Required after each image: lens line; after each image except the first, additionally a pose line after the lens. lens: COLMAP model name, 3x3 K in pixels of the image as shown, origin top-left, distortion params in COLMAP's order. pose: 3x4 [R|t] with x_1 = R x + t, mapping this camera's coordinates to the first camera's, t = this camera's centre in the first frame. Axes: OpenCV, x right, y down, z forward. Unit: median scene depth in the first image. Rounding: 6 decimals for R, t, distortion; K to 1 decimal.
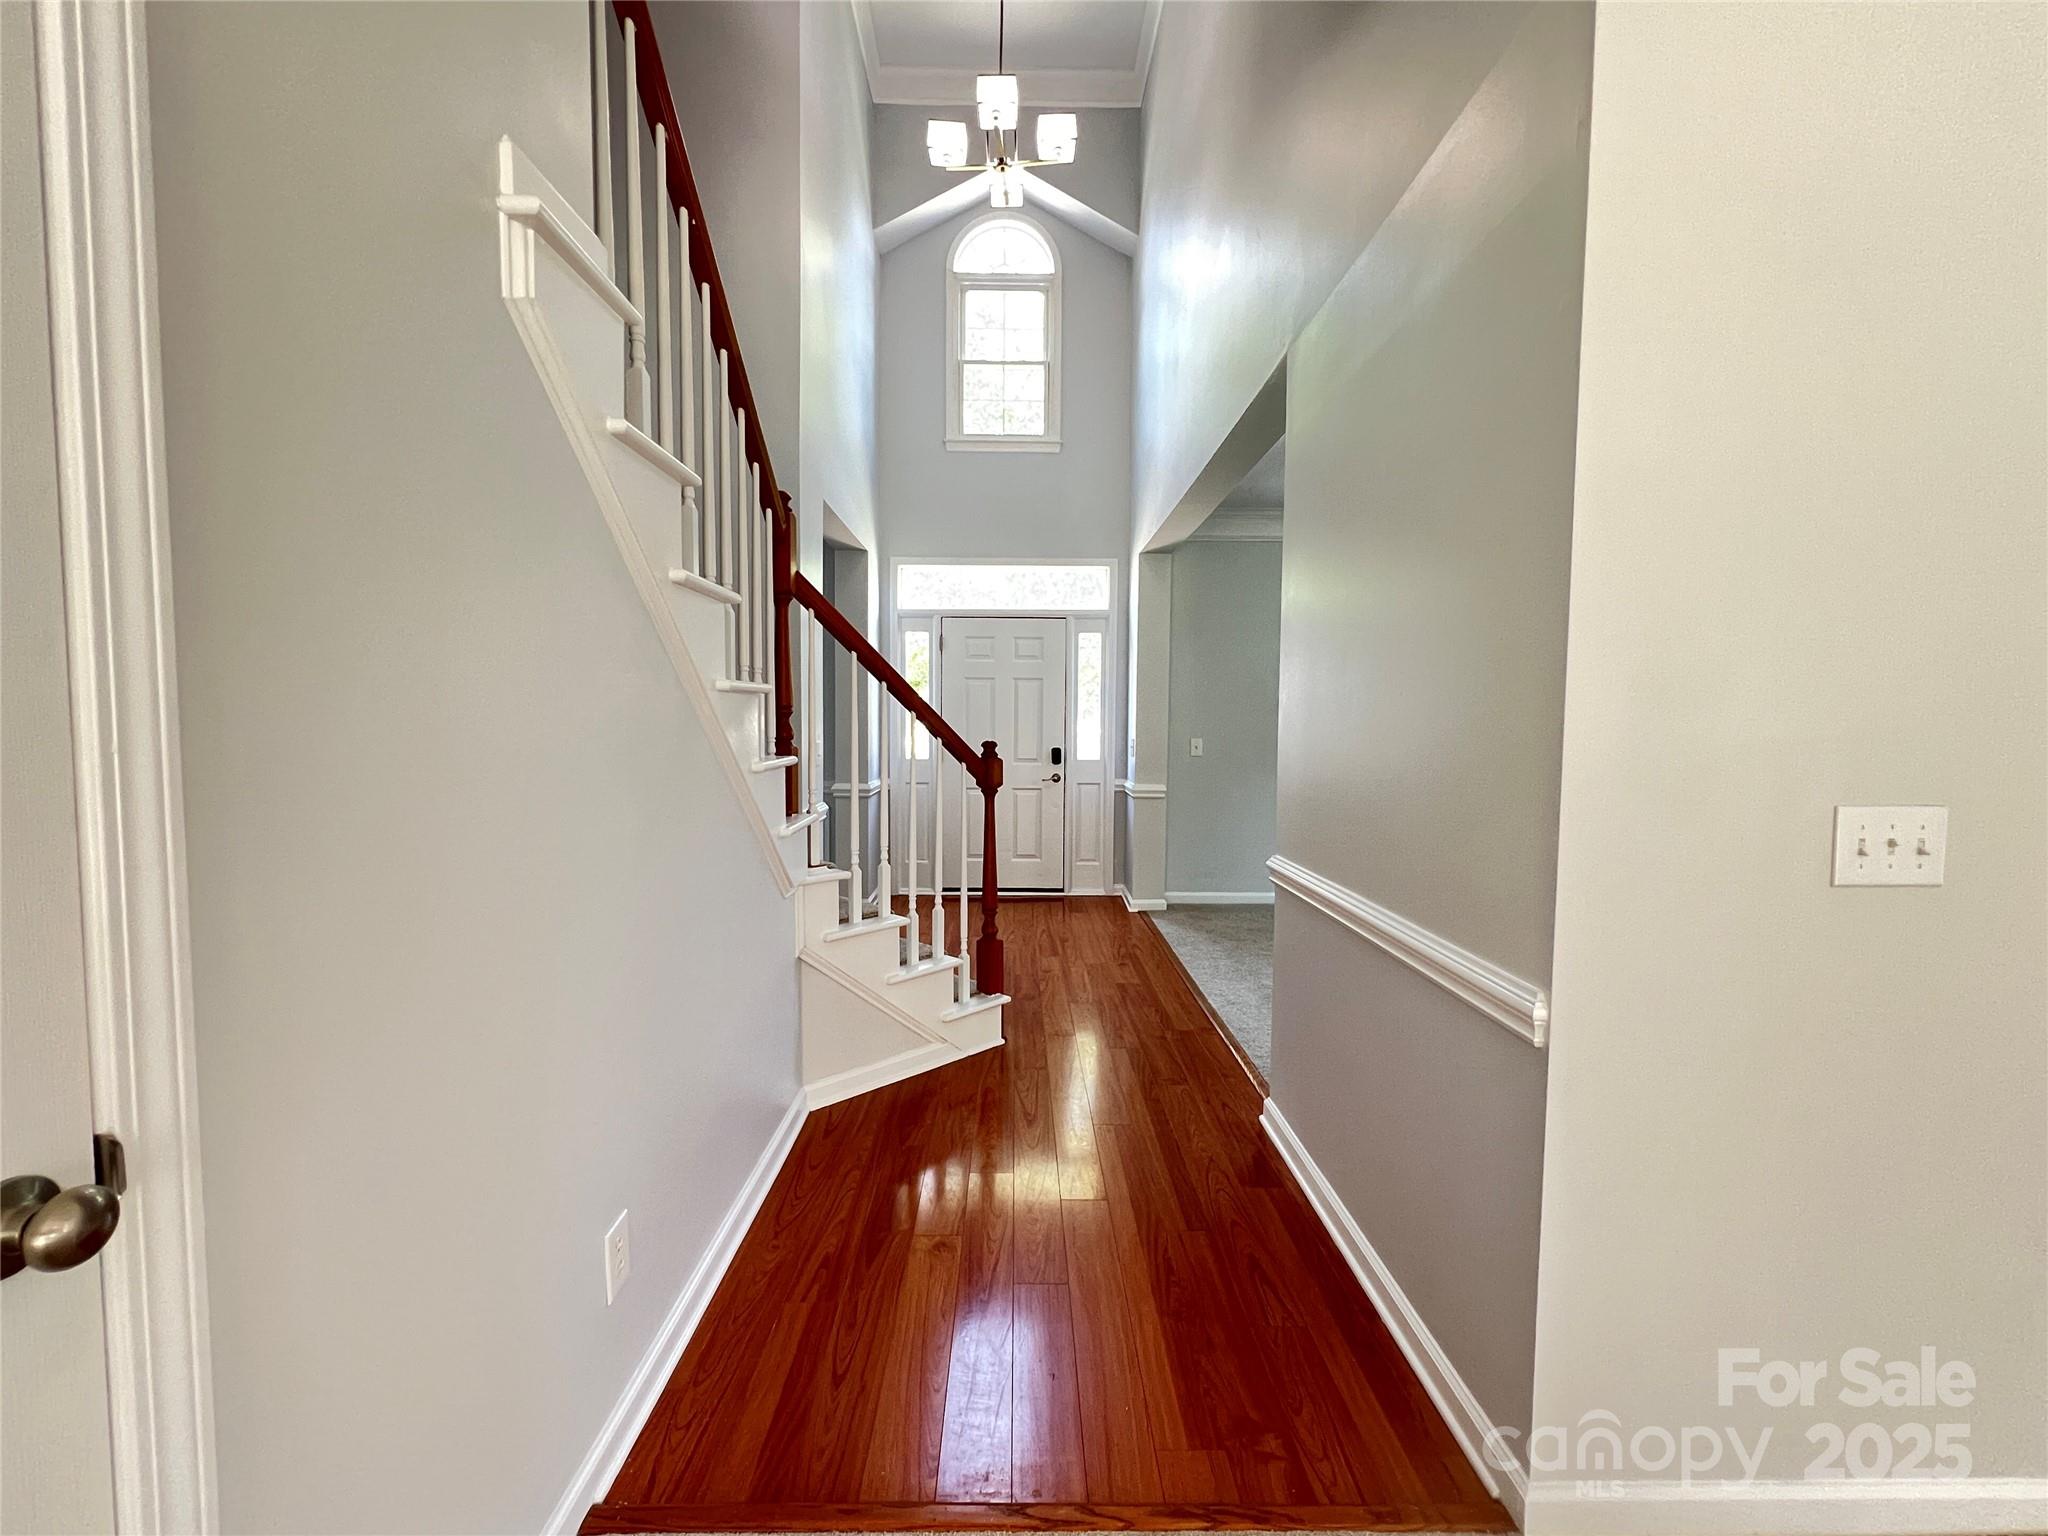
lens RADIAL K [[834.1, 0, 1024.0], [0, 834.1, 768.0], [0, 0, 1]] dist [-0.000315, 0.000014]
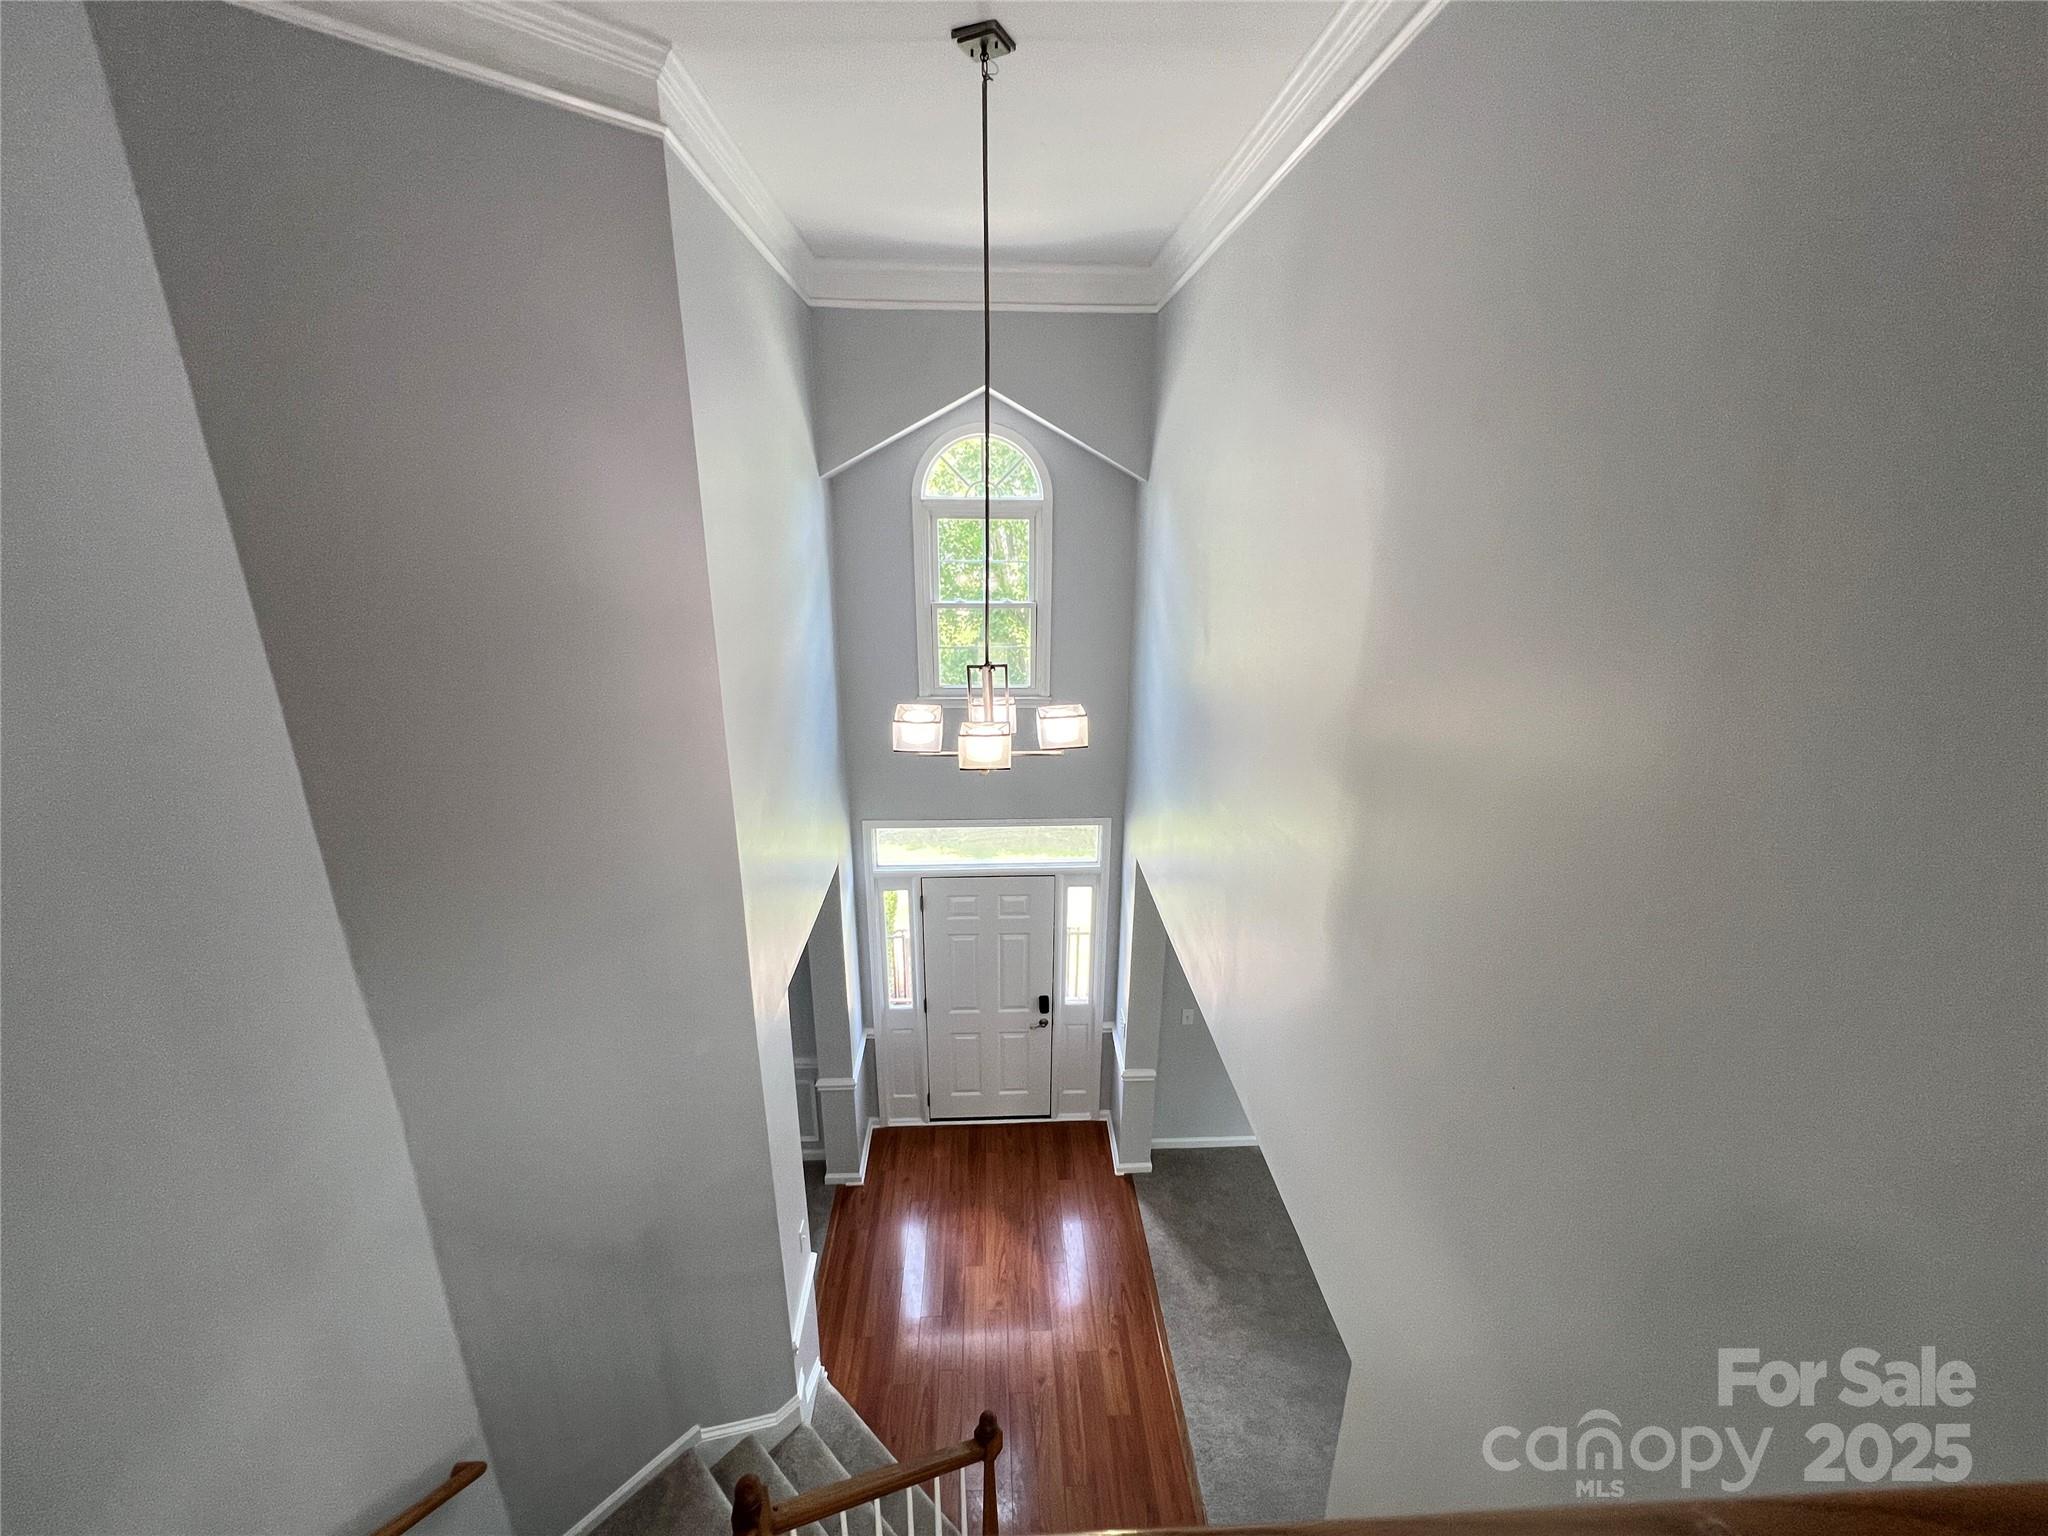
lens RADIAL K [[820.4, 0, 1024.0], [0, 820.4, 768.0], [0, 0, 1]] dist [0.003013, 0.000226]
pose [[0.999444, -0.012109, 0.031081, -0.011056], [0.003972, 0.968354, 0.249551, -0.525585], [-0.033119, -0.249289, 0.967863, 0.139443]]
